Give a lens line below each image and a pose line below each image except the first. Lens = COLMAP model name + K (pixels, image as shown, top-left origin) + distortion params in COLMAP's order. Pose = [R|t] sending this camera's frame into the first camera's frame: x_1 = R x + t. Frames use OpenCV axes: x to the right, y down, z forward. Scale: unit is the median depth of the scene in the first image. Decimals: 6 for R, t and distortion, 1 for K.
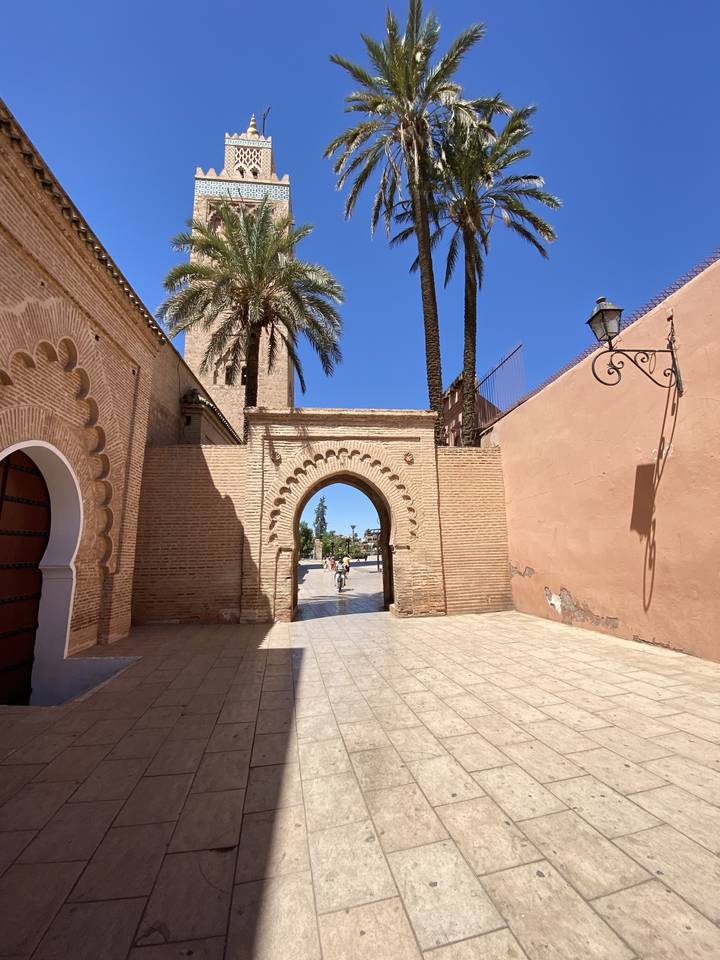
lens RADIAL K [[379.6, 0, 360.0], [0, 379.6, 480.0], [0, 0, 1]] dist [-0.000606, -0.000183]
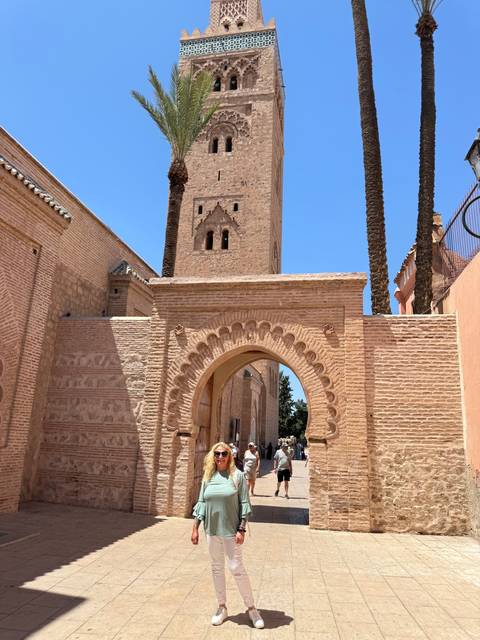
lens RADIAL K [[446.7, 0, 240.0], [0, 446.7, 320.0], [0, 0, 1]] dist [0.011952, 0.003181]
pose [[0.953925, -0.013574, -0.299739, 0.234175], [-0.008789, 0.997283, -0.073133, -0.009573], [0.299918, 0.072398, 0.951214, 0.012395]]
